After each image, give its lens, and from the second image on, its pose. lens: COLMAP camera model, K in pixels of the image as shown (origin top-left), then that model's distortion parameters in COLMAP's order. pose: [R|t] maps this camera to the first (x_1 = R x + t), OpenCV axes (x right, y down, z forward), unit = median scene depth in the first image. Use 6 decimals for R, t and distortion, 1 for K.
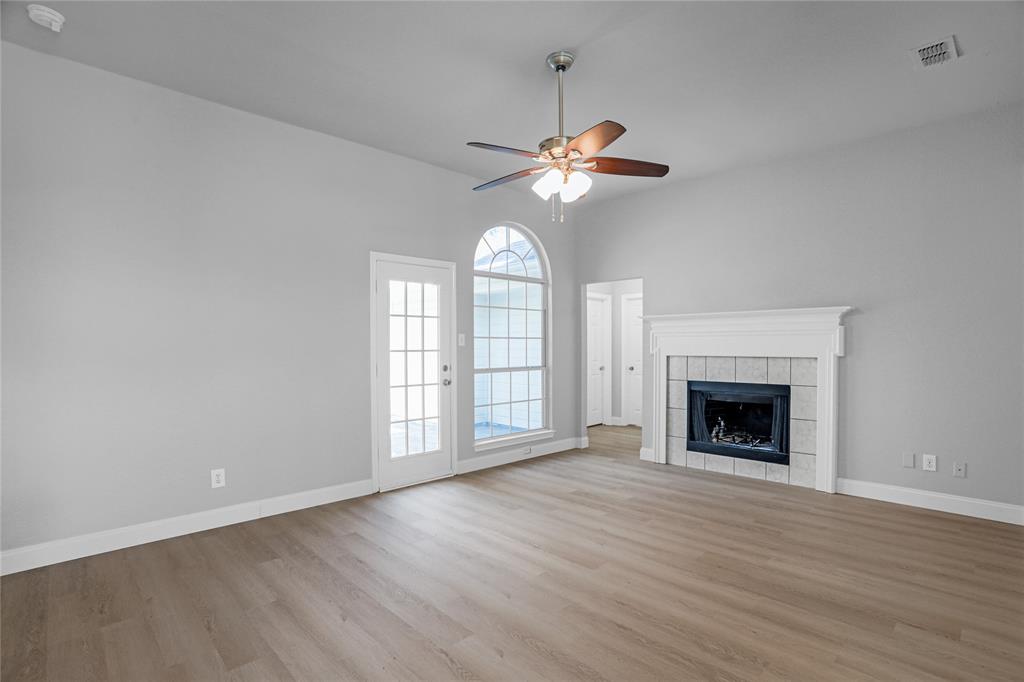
lens RADIAL K [[498.3, 0, 517.1], [0, 498.3, 351.7], [0, 0, 1]] dist [-0.073482, 0.033756]
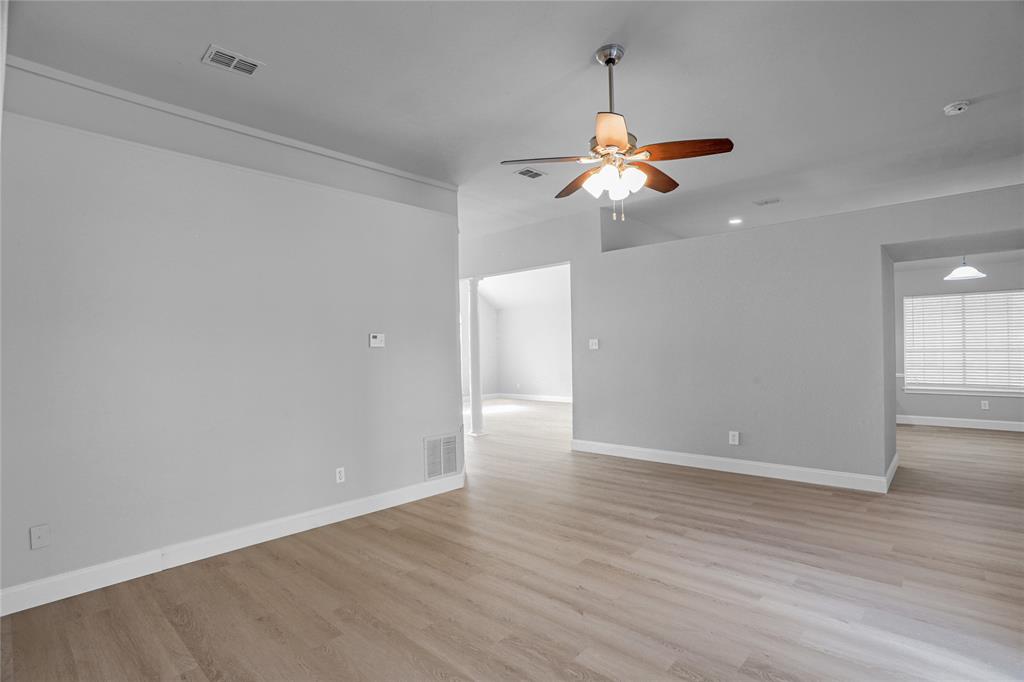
lens RADIAL K [[498.3, 0, 517.1], [0, 498.3, 351.7], [0, 0, 1]] dist [-0.073482, 0.033756]
pose [[-0.997825, 0.022915, -0.061799, 0.230557], [0.022111, 0.999662, 0.013666, -0.015866], [0.062092, 0.012270, -0.997995, 1.304075]]
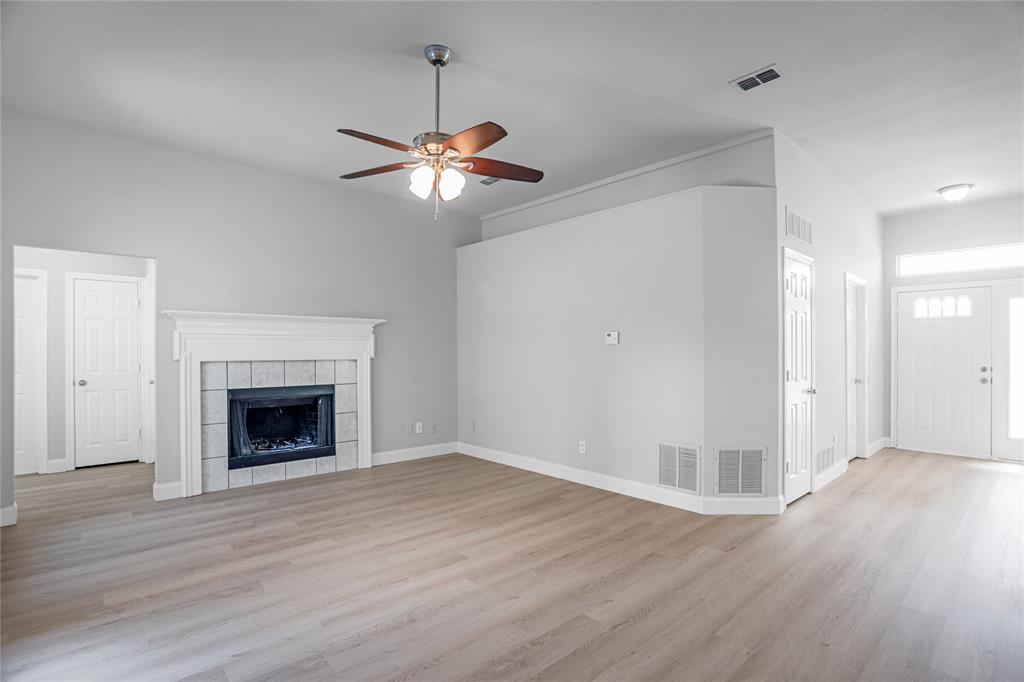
lens RADIAL K [[498.3, 0, 517.1], [0, 498.3, 351.7], [0, 0, 1]] dist [-0.073482, 0.033756]
pose [[0.030550, -0.000169, 0.999533, -0.581994], [0.008680, 0.999962, -0.000096, -0.003880], [-0.999496, 0.008679, 0.030550, 0.544638]]
